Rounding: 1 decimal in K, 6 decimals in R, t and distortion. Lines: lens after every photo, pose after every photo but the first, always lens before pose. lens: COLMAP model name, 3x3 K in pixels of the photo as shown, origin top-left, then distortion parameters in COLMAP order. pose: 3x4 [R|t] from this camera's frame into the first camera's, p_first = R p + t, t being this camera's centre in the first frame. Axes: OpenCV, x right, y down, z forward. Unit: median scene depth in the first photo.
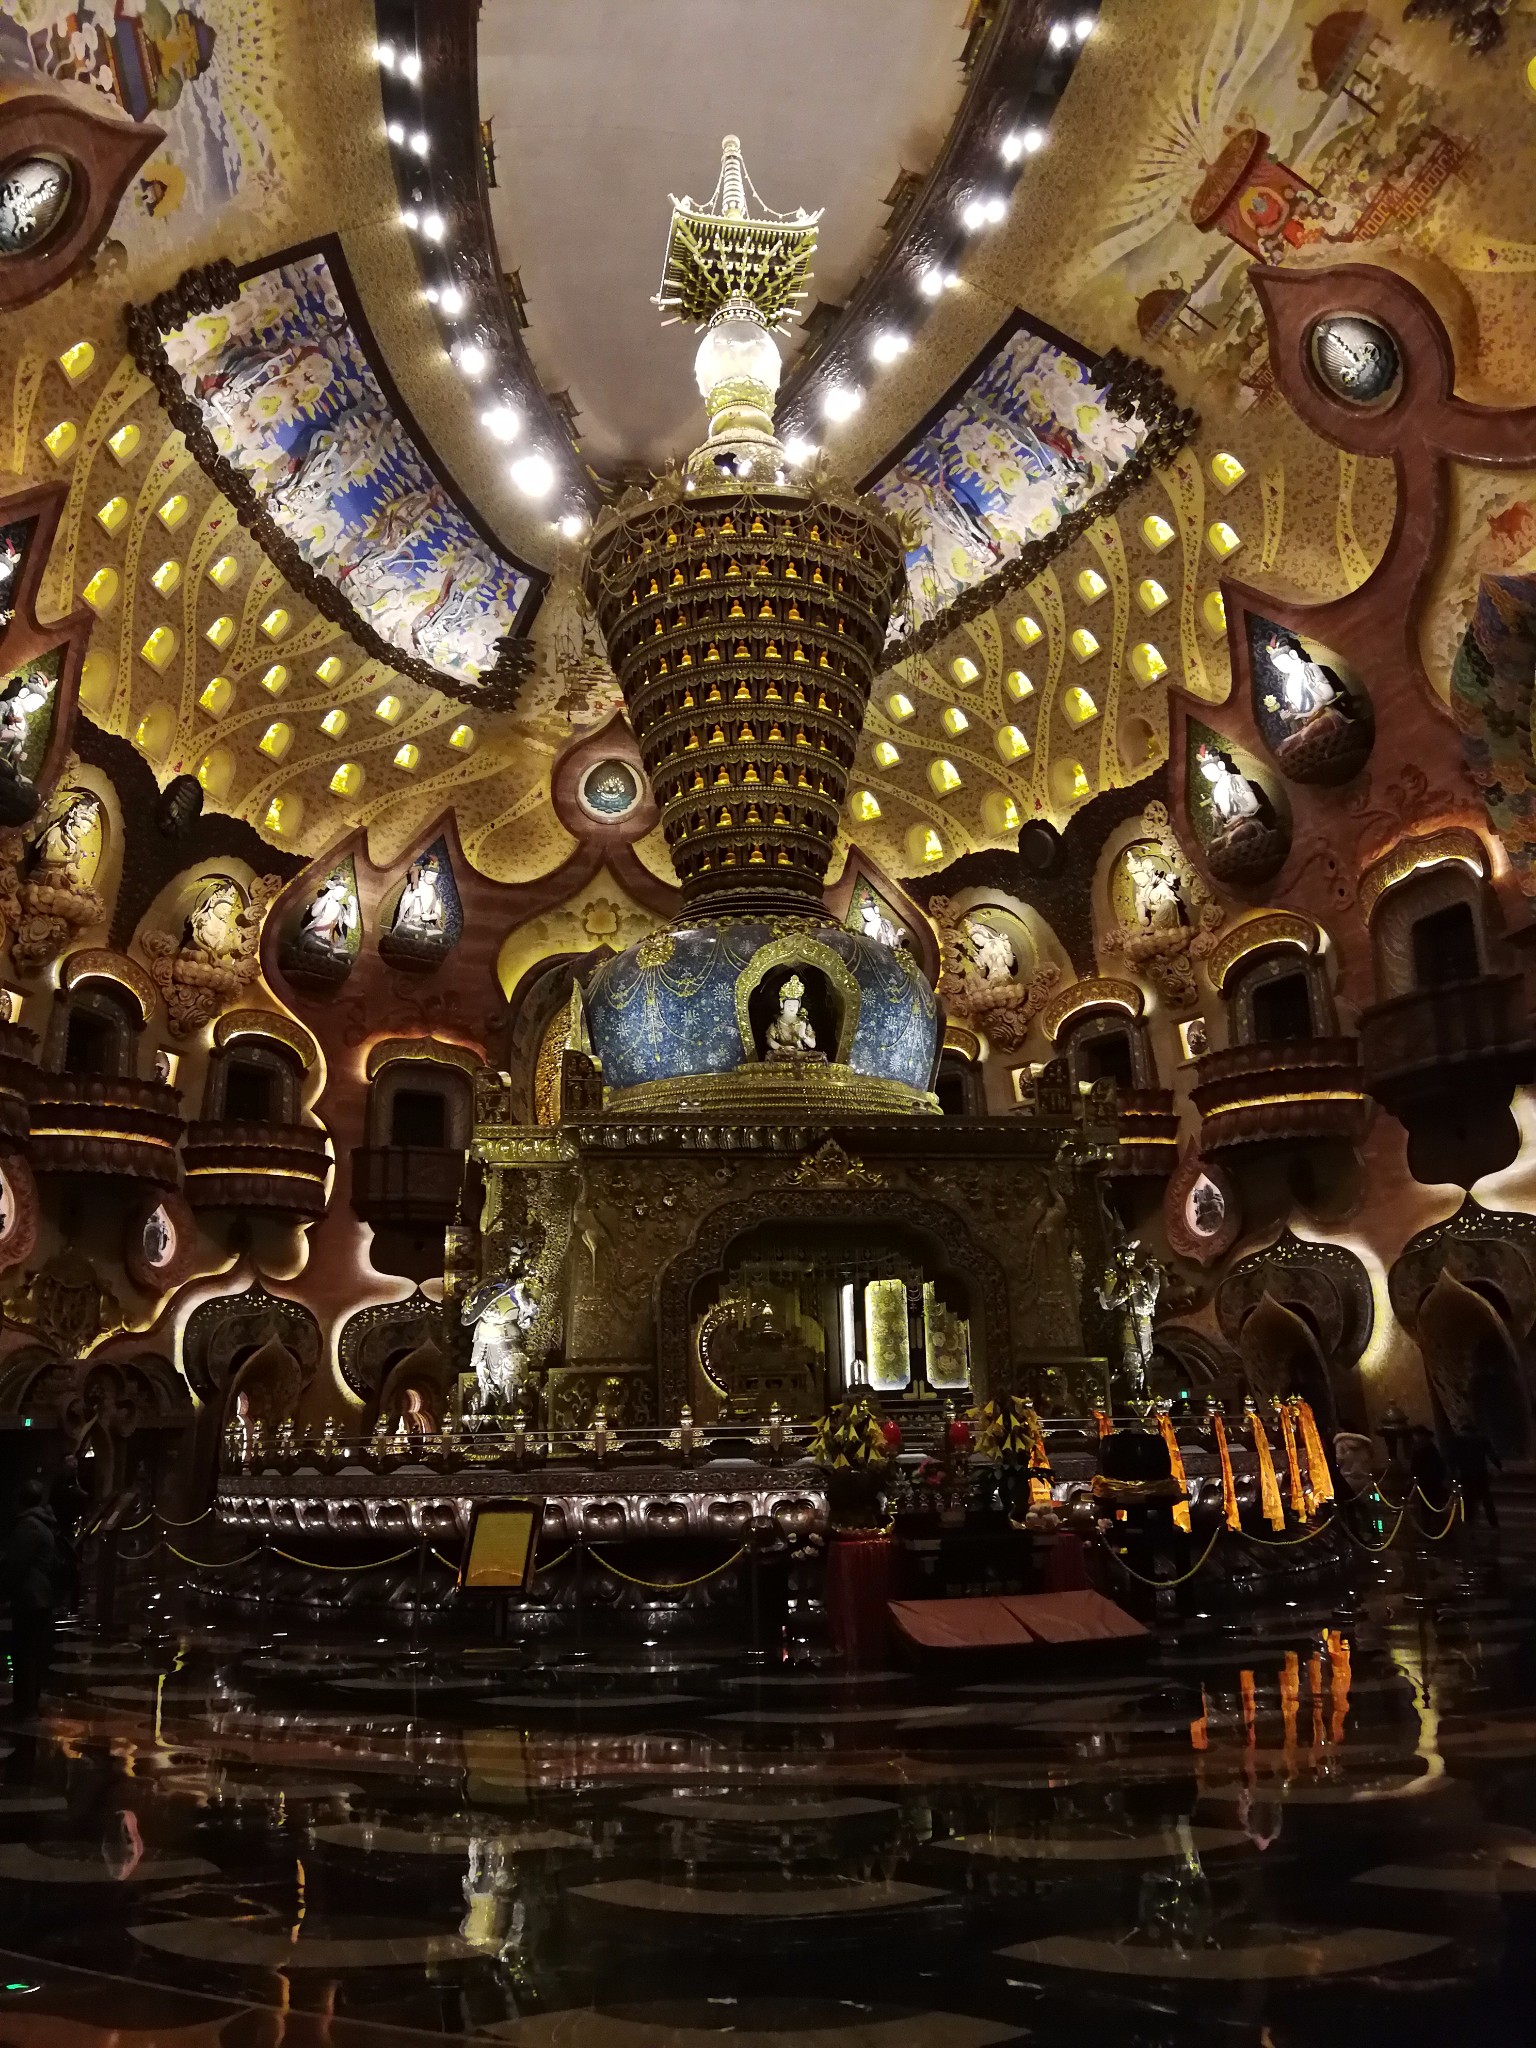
lens RADIAL K [[1645.7, 0, 769.1], [0, 1645.7, 1038.3], [0, 0, 1]] dist [0.053225, -0.057711]
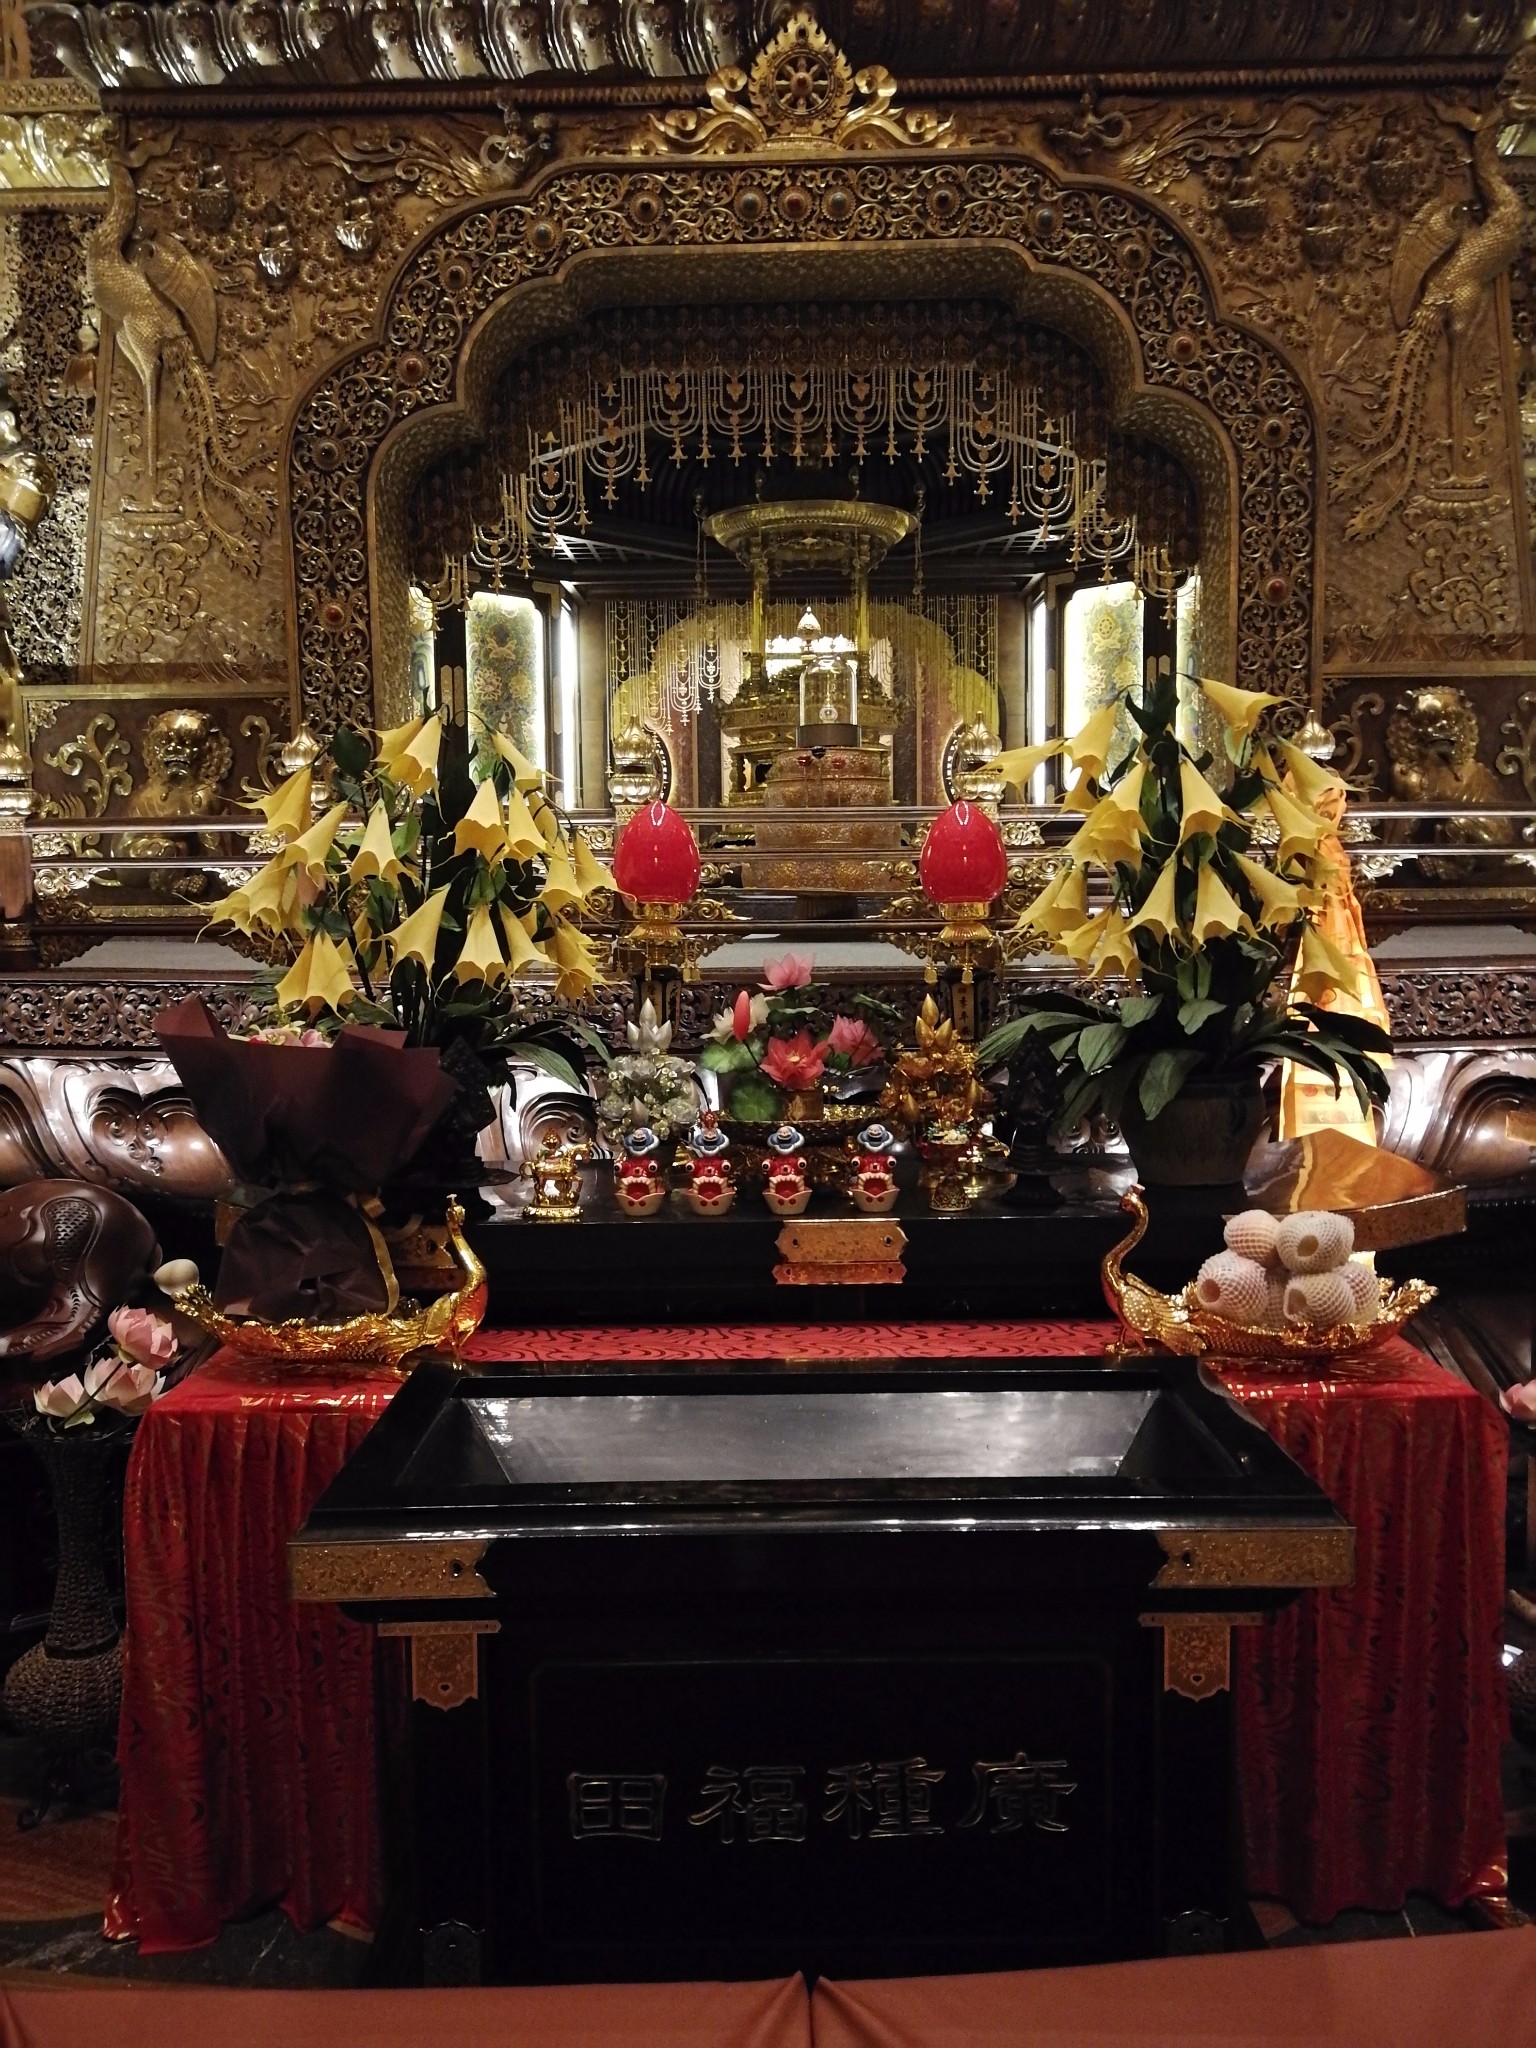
lens RADIAL K [[1604.1, 0, 687.3], [0, 1604.1, 1058.9], [0, 0, 1]] dist [0.005151, -0.032072]
pose [[0.966468, 0.048321, -0.252201, 0.109408], [0.041375, 0.939999, 0.338658, 0.152435], [0.253434, -0.337737, 0.906480, 0.628355]]
